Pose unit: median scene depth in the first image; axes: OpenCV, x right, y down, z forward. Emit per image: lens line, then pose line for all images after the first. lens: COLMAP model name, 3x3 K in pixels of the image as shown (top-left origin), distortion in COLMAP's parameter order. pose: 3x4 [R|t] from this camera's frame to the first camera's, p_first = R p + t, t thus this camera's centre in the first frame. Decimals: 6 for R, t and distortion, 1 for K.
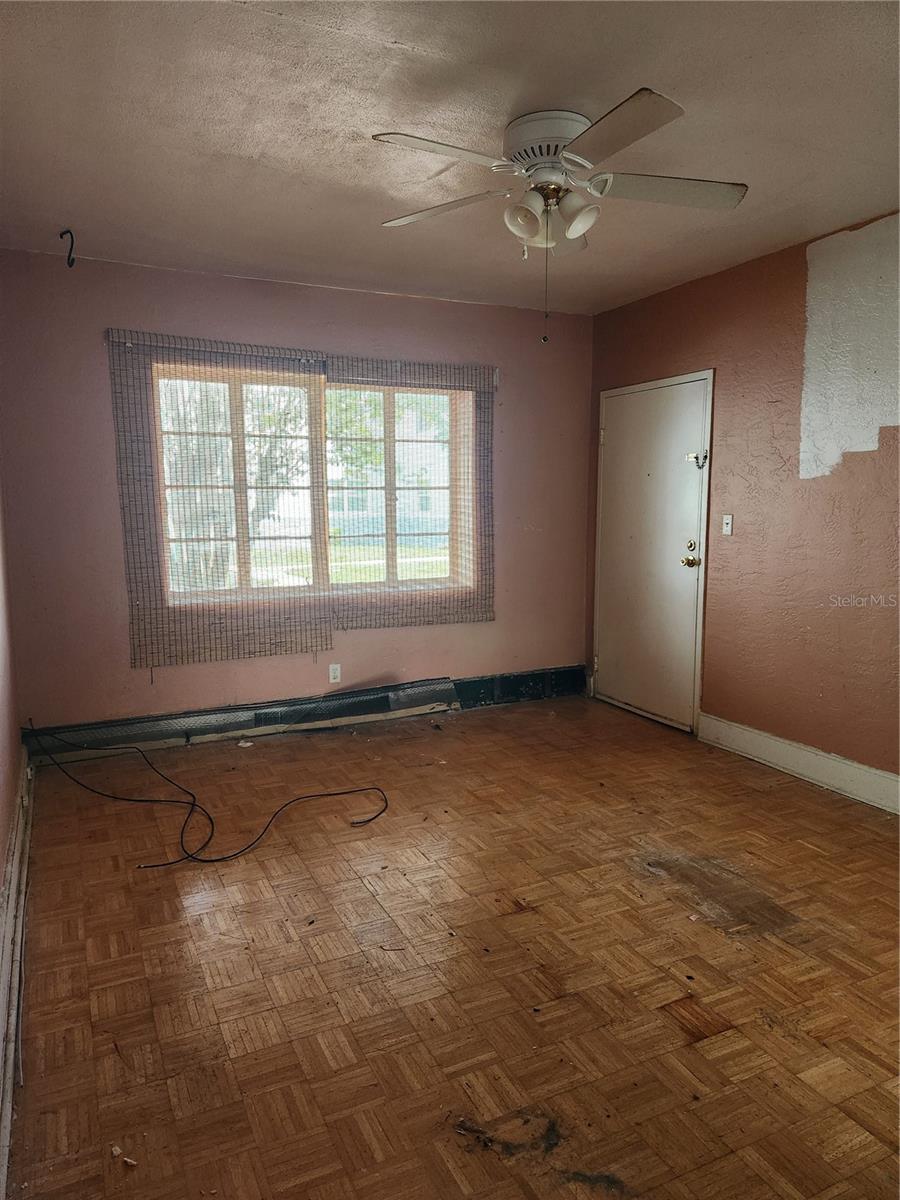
lens RADIAL K [[811.7, 0, 449.9], [0, 811.7, 604.8], [0, 0, 1]] dist [0.083512, -0.086548]
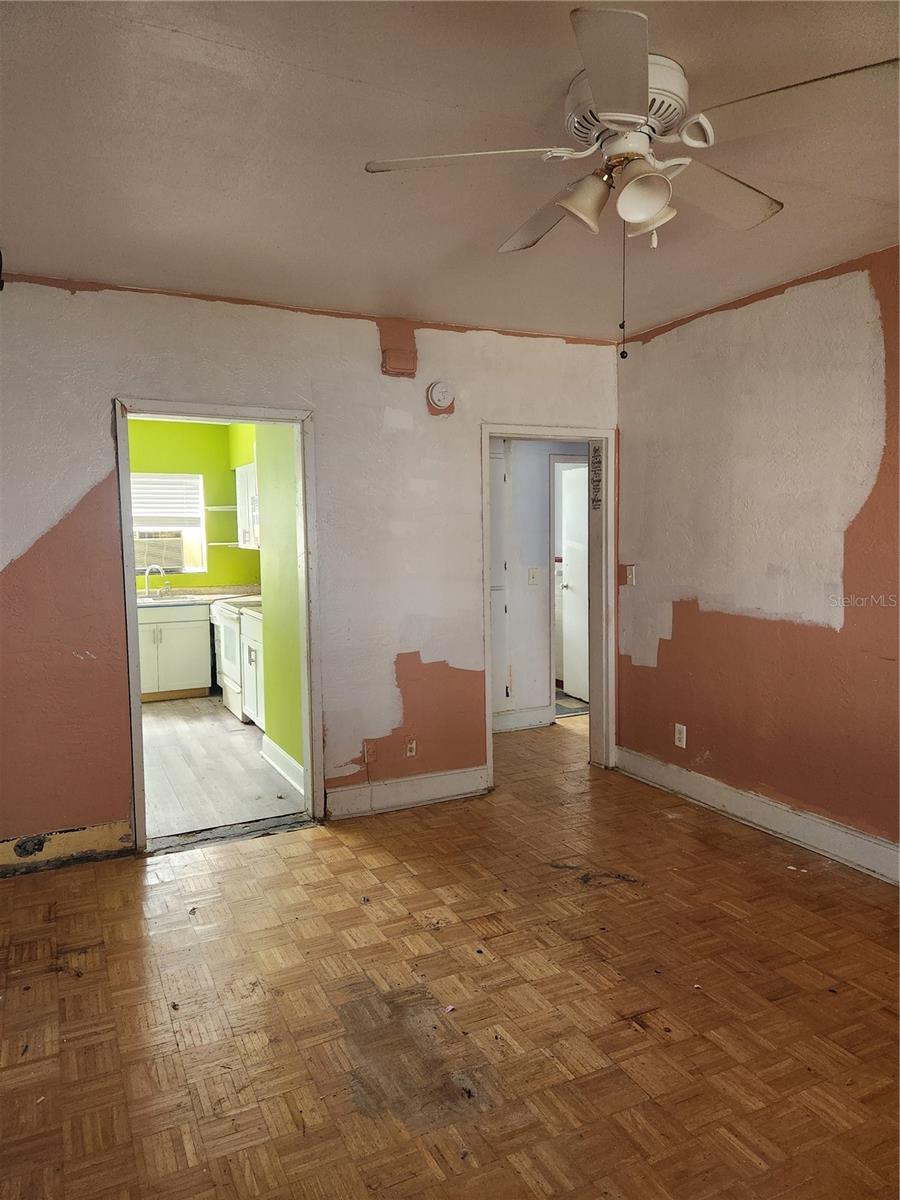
lens RADIAL K [[811.7, 0, 449.9], [0, 811.7, 604.8], [0, 0, 1]] dist [0.083512, -0.086548]
pose [[-0.999815, 0.018164, -0.006266, 0.333132], [0.016356, 0.975687, 0.218556, -0.305423], [0.010083, 0.218414, -0.975804, 2.063886]]
